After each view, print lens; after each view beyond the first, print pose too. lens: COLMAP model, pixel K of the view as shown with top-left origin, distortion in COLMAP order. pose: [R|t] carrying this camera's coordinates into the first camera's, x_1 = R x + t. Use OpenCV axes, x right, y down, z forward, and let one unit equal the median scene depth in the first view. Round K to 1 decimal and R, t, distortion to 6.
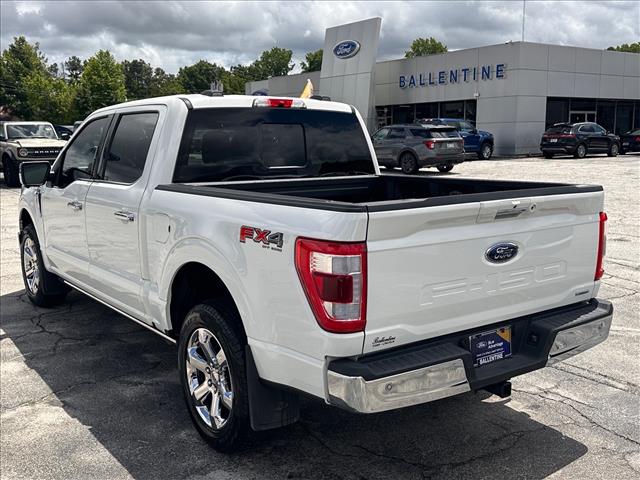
lens RADIAL K [[672.3, 0, 319.4], [0, 672.3, 243.2], [0, 0, 1]] dist [0.094939, 0.000000]
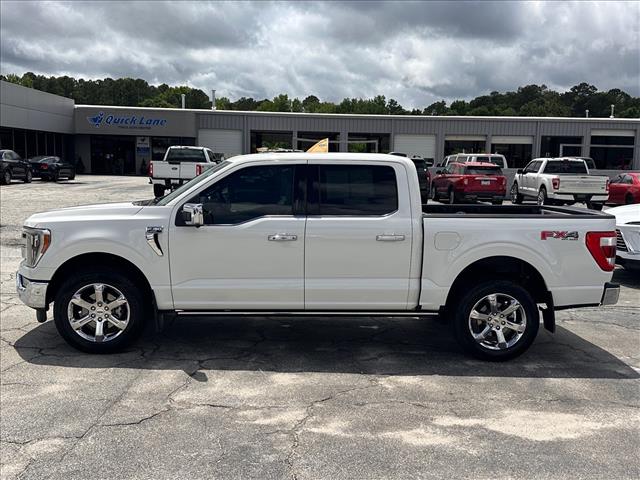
lens RADIAL K [[672.3, 0, 319.6], [0, 672.3, 239.7], [0, 0, 1]] dist [0.094939, 0.000000]
pose [[0.556847, -0.076906, 0.827047, -2.002314], [0.108040, 0.993952, 0.019684, -0.105180], [-0.823559, 0.078394, 0.561788, 0.402563]]
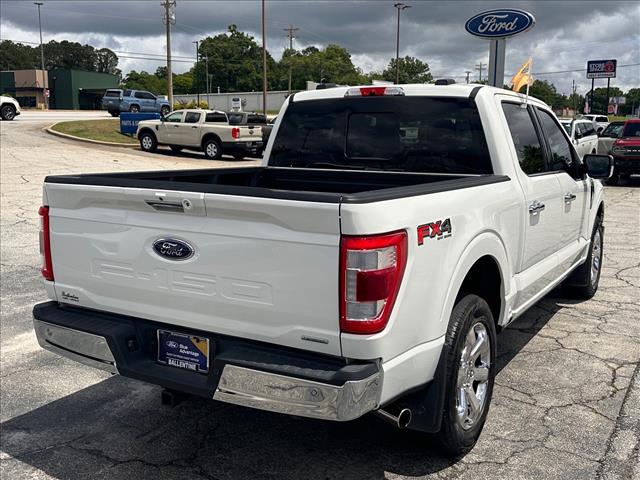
lens RADIAL K [[672.3, 0, 320.8], [0, 672.3, 239.2], [0, 0, 1]] dist [0.094939, 0.000000]
pose [[0.381886, 0.146481, -0.912527, 1.115139], [-0.150113, 0.984080, 0.095145, -0.109925], [0.911937, 0.100648, 0.397795, 0.774304]]
